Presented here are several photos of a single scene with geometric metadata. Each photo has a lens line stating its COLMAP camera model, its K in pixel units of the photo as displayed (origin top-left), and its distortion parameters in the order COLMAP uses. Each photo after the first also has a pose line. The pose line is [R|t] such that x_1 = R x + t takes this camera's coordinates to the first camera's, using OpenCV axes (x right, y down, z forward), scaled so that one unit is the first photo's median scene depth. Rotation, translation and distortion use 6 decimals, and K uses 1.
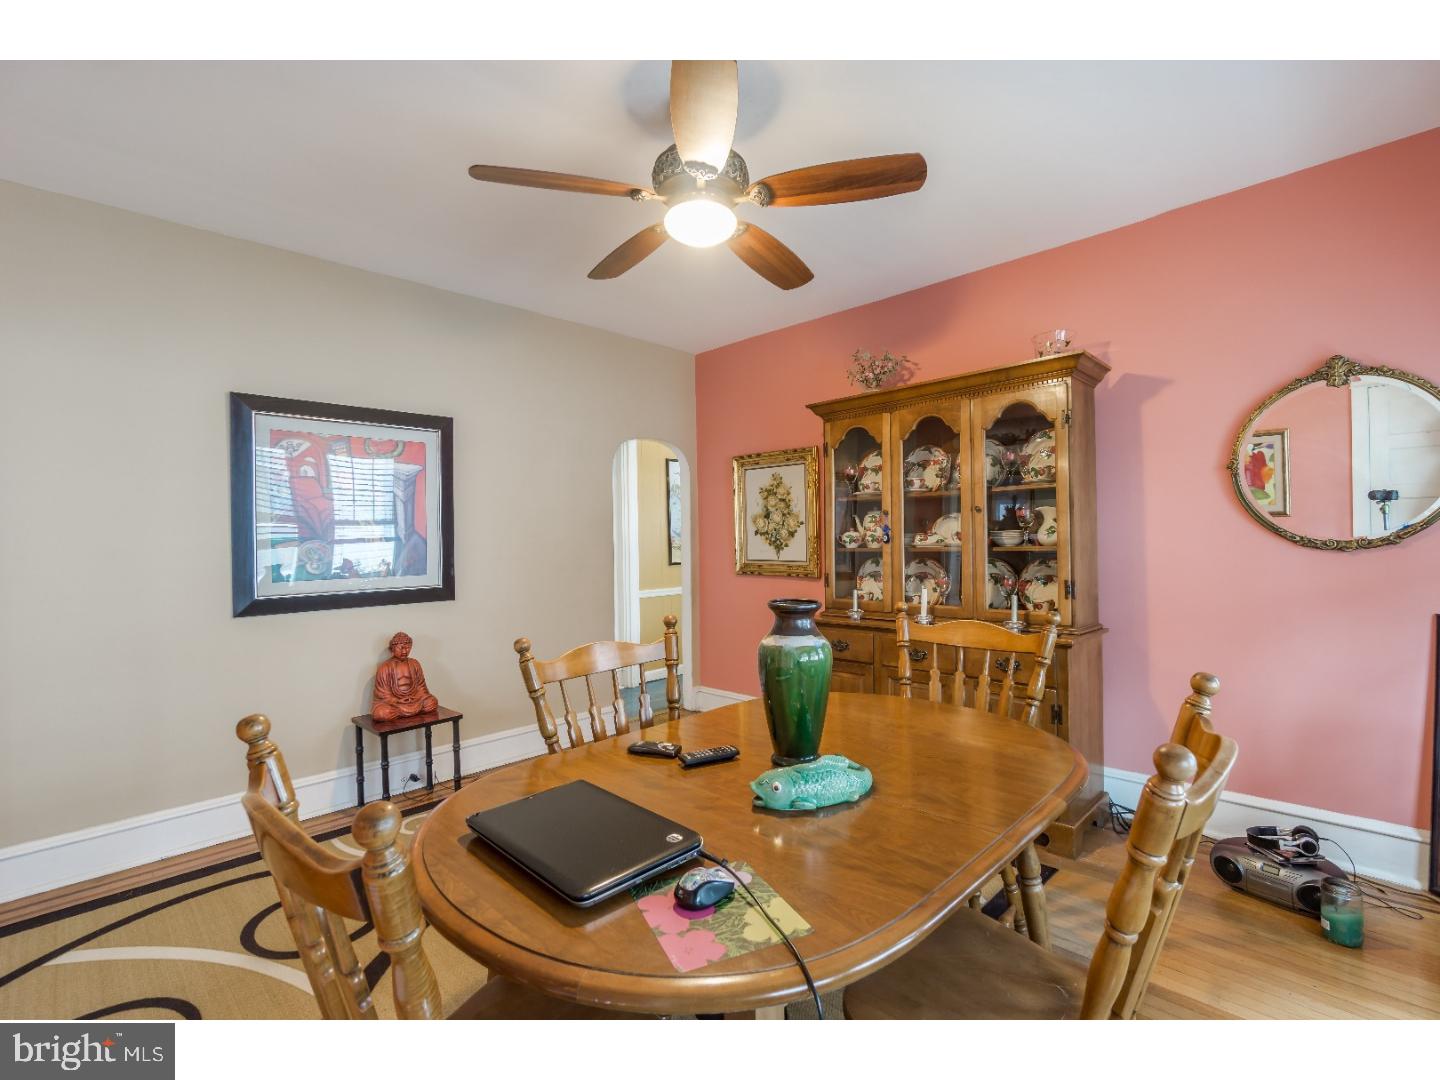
lens RADIAL K [[659.2, 0, 720.0], [0, 659.2, 540.0], [0, 0, 1]] dist [0.000837, 0.000095]
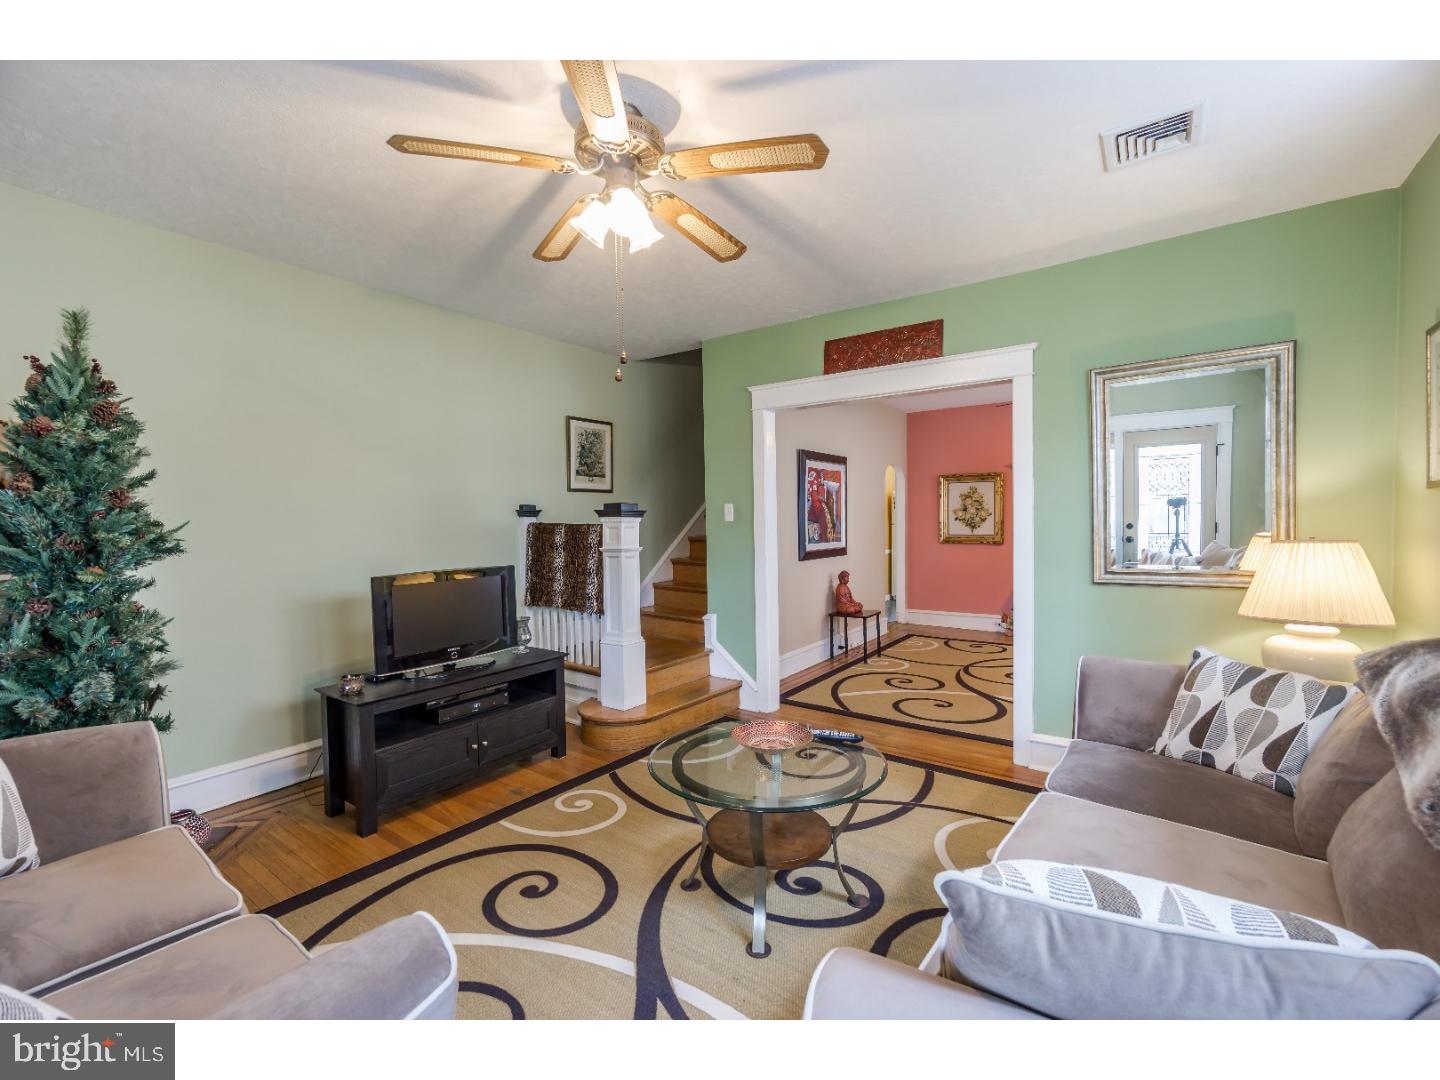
lens RADIAL K [[612.9, 0, 720.0], [0, 612.9, 540.0], [0, 0, 1]] dist [-0.003903, 0.000837]
pose [[0.988782, -0.001427, 0.149360, -0.839887], [-0.002589, 0.999640, 0.026691, 0.002574], [-0.149345, -0.026778, 0.988423, -0.542424]]
